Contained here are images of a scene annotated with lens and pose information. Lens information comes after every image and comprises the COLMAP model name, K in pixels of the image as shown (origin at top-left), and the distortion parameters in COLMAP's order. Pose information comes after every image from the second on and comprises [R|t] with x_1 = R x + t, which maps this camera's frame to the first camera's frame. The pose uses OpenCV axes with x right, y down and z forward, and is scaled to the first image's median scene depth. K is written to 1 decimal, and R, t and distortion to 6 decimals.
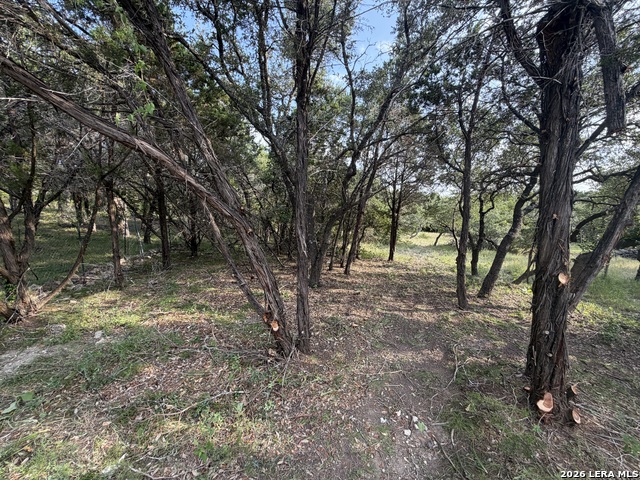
lens RADIAL K [[255.4, 0, 319.4], [0, 255.4, 239.5], [0, 0, 1]] dist [0.003361, 0.000190]
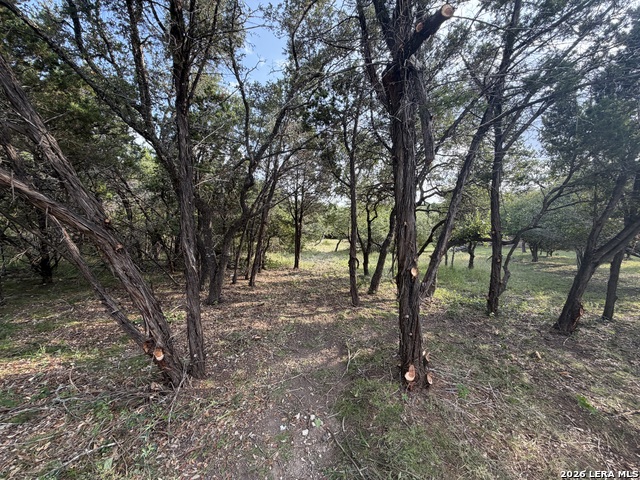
lens RADIAL K [[255.4, 0, 319.3], [0, 255.4, 239.2], [0, 0, 1]] dist [0.003361, 0.000190]
pose [[0.936931, -0.041501, 0.347041, 0.028513], [0.054782, 0.998090, -0.028543, 0.000000], [-0.345194, 0.045754, 0.937415, -0.014233]]
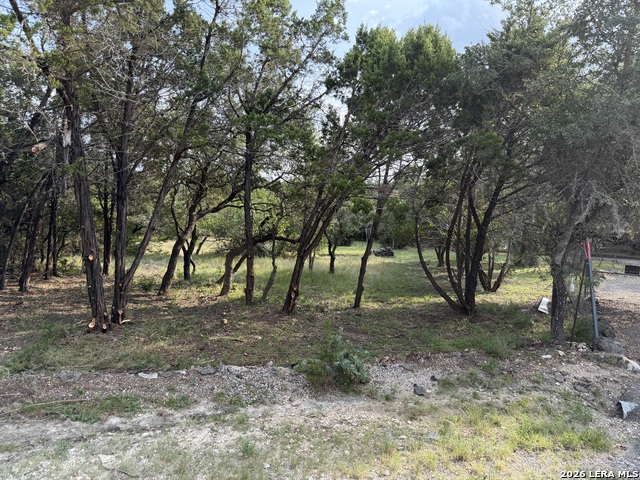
lens RADIAL K [[454.6, 0, 322.8], [0, 454.6, 243.9], [0, 0, 1]] dist [0.021295, -0.007050]
pose [[0.844594, -0.043595, 0.533629, 0.222584], [0.052207, 0.998636, -0.001045, 0.055837], [-0.532855, 0.028742, 0.845718, -1.166793]]
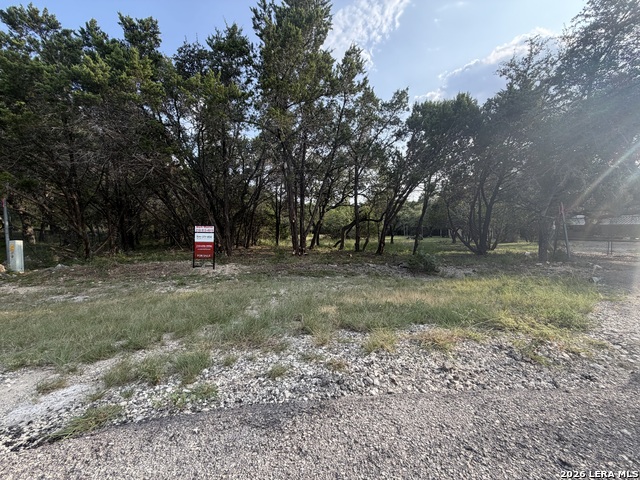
lens RADIAL K [[255.4, 0, 318.0], [0, 255.4, 238.7], [0, 0, 1]] dist [0.003361, 0.000190]
pose [[0.933714, -0.053866, 0.353945, -0.082051], [0.068412, 0.997244, -0.028704, 0.232307], [-0.351423, 0.051016, 0.934826, -1.232541]]
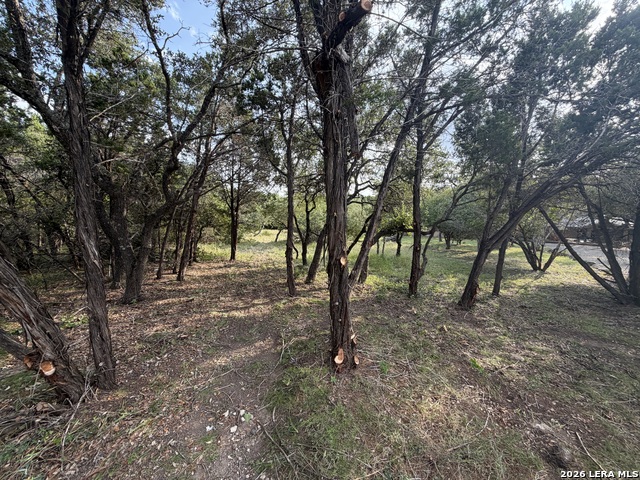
lens RADIAL K [[255.4, 0, 319.2], [0, 255.4, 239.1], [0, 0, 1]] dist [0.003361, 0.000190]
pose [[0.833767, -0.059579, 0.548893, 0.048393], [0.057486, 0.998125, 0.021020, 0.001474], [-0.549116, 0.014027, 0.835628, -0.016503]]
